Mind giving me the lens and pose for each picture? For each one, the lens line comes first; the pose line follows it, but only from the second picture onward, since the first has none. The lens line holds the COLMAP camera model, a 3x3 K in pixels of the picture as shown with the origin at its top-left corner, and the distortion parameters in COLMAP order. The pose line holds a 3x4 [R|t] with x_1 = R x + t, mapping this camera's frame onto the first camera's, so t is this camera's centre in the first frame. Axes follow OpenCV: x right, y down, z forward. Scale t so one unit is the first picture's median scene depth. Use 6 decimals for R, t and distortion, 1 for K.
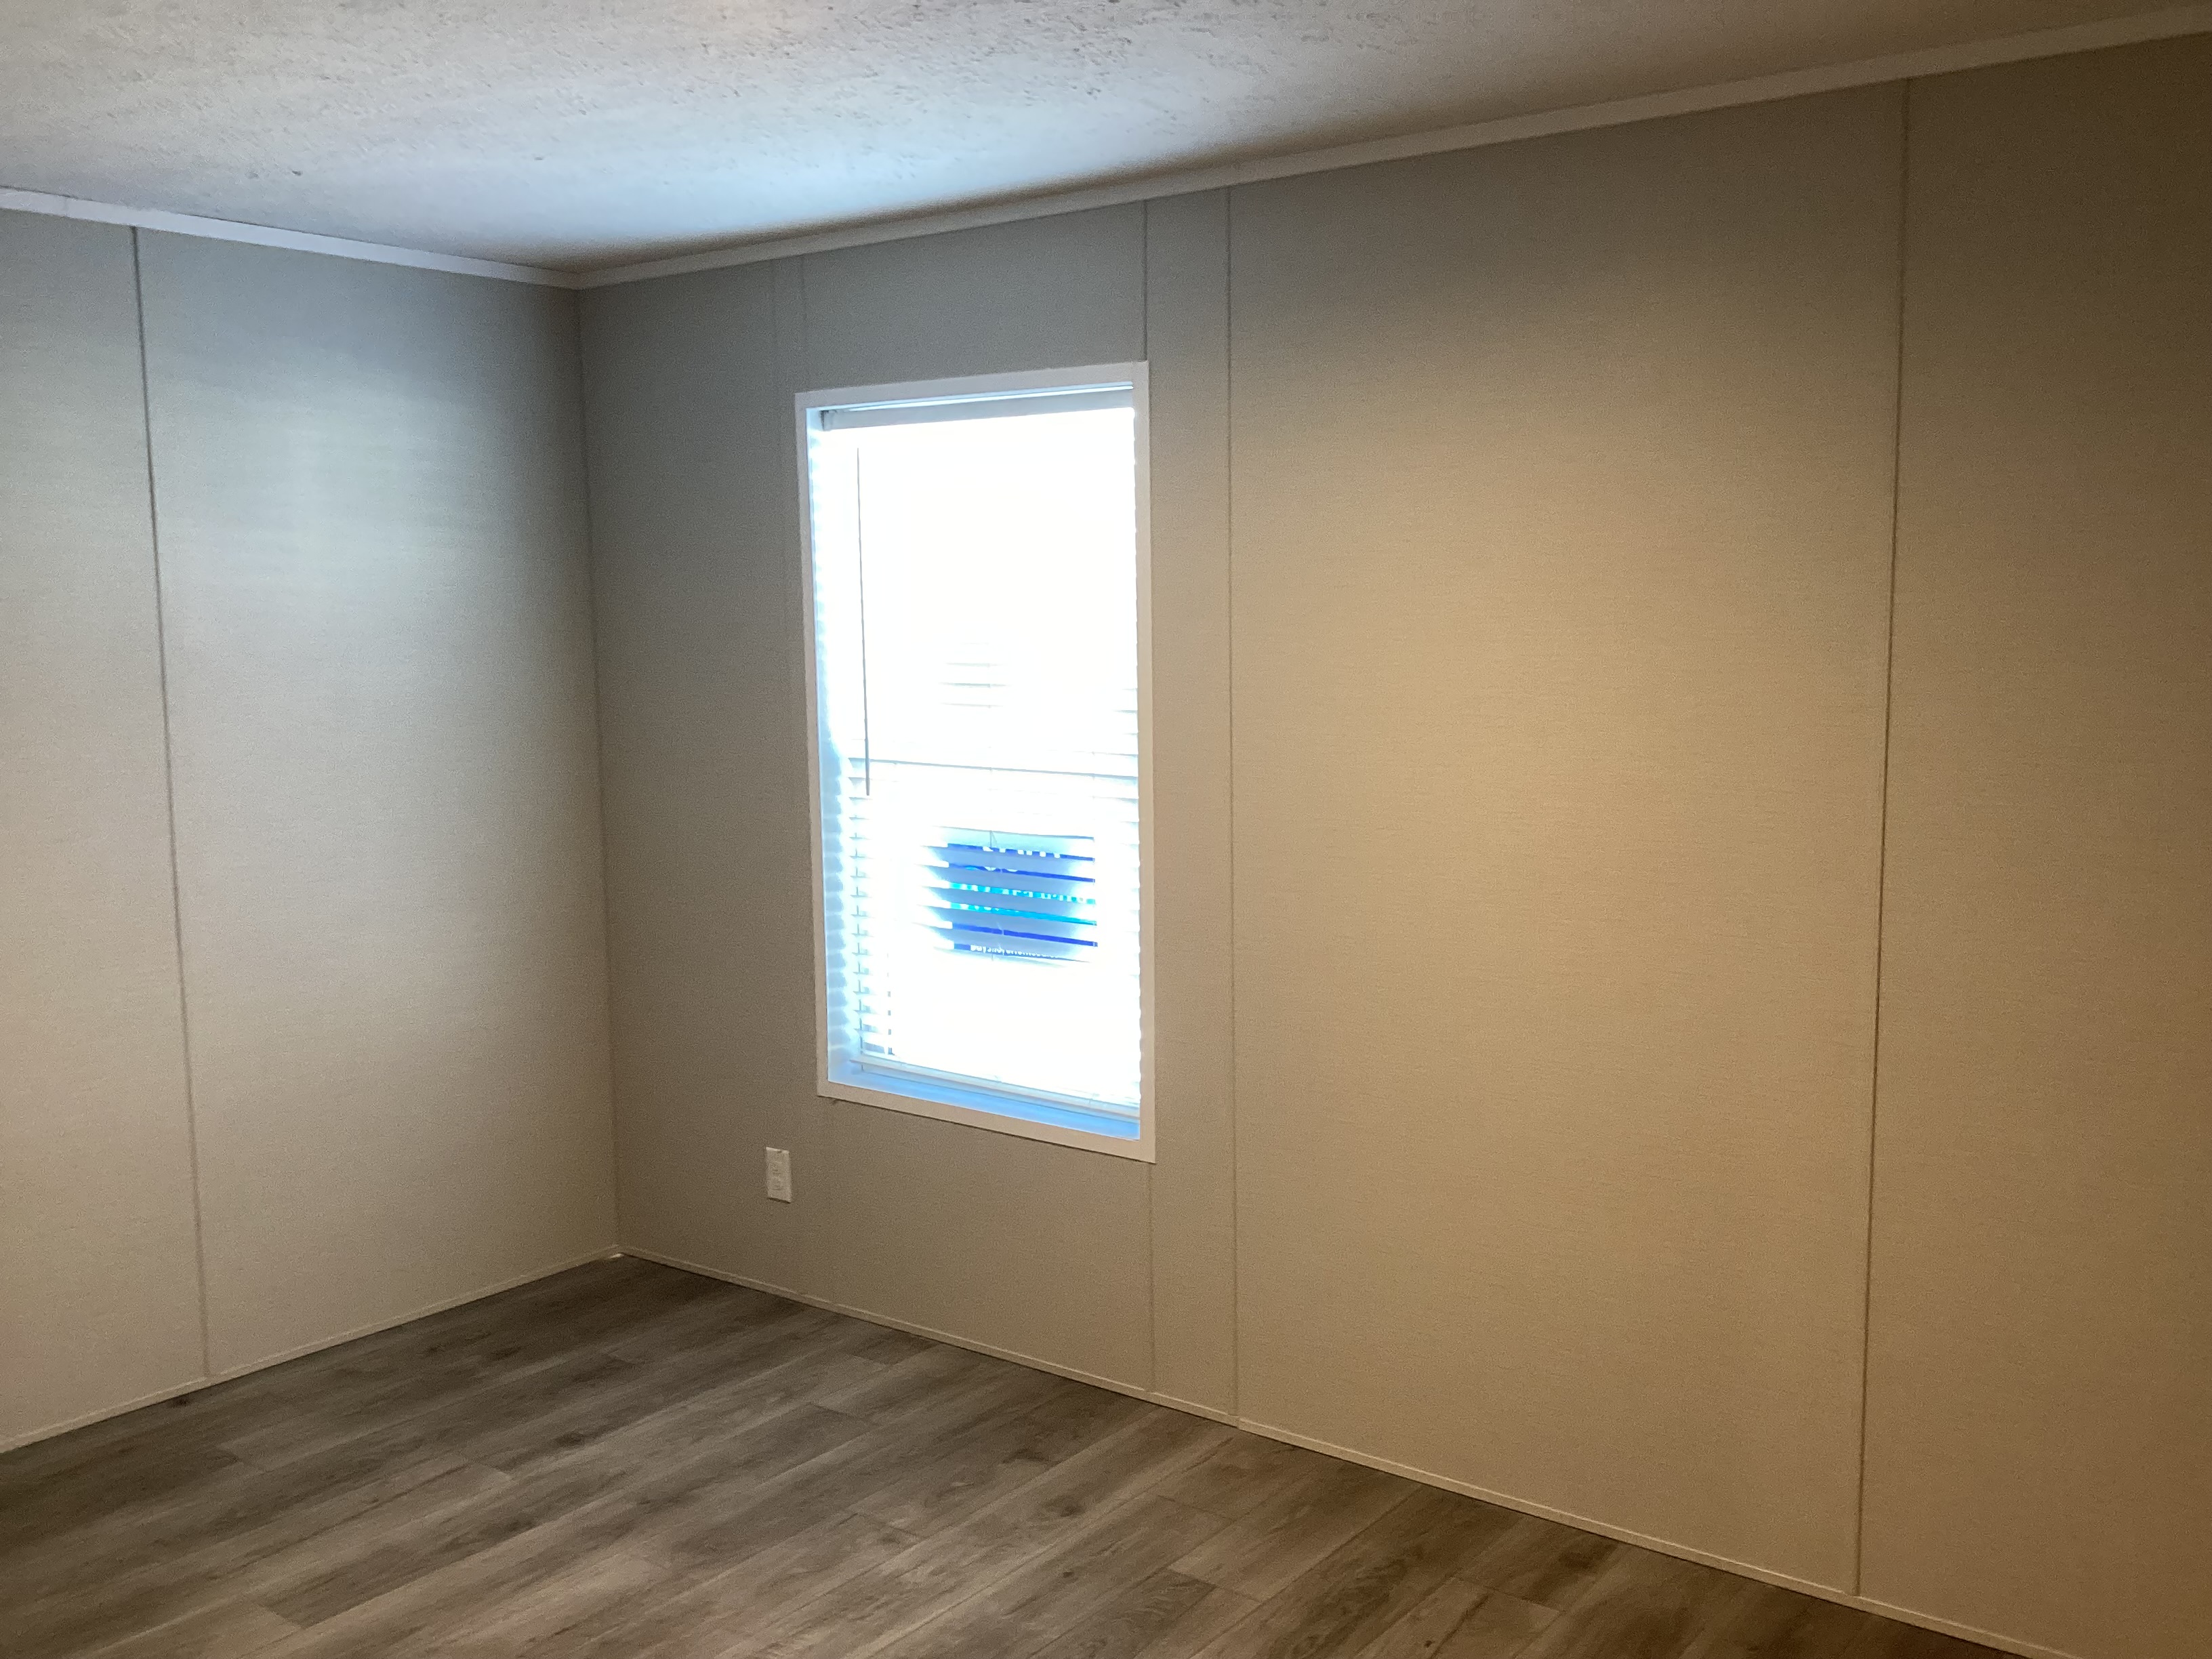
lens RADIAL K [[2054.9, 0, 1106.0], [0, 2054.9, 829.5], [0, 0, 1]] dist [-0.000841, -0.017045]
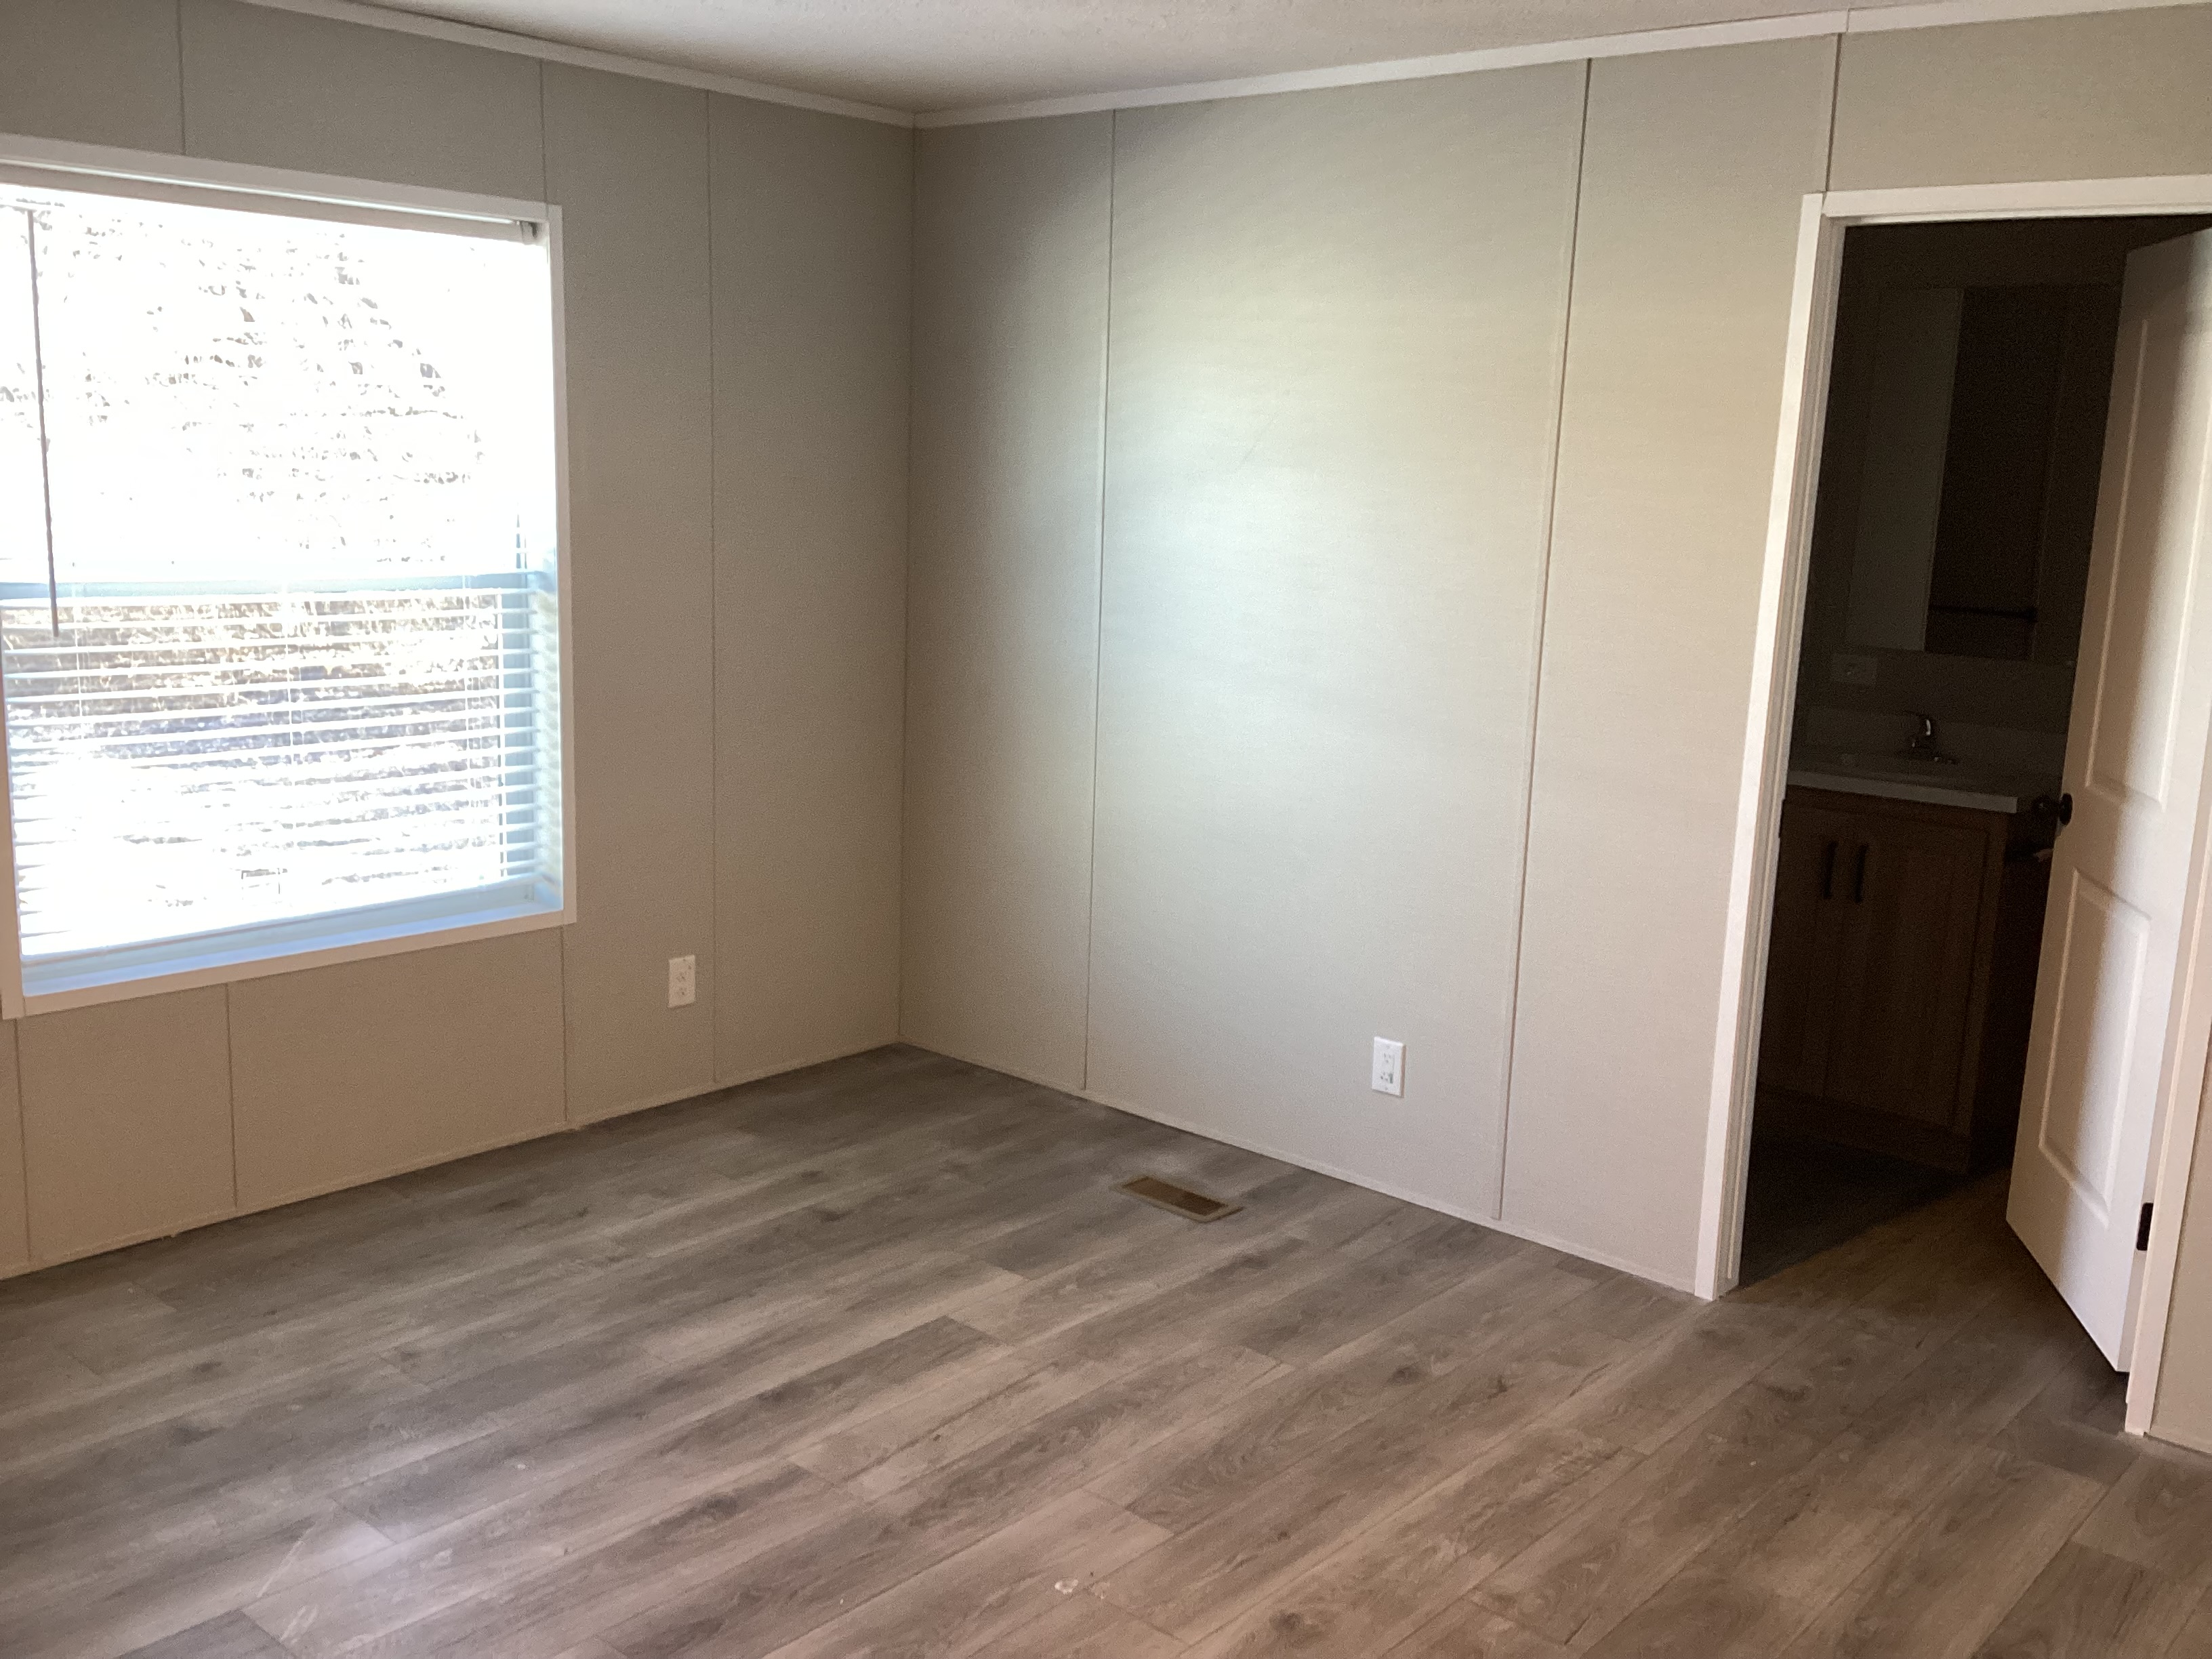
lens RADIAL K [[2054.9, 0, 1106.0], [0, 2054.9, 829.5], [0, 0, 1]] dist [-0.000841, -0.017045]
pose [[-0.997611, -0.036132, 0.058883, -0.473398], [-0.015648, 0.948357, 0.316818, -0.213420], [-0.067290, 0.315140, -0.946657, 1.762215]]
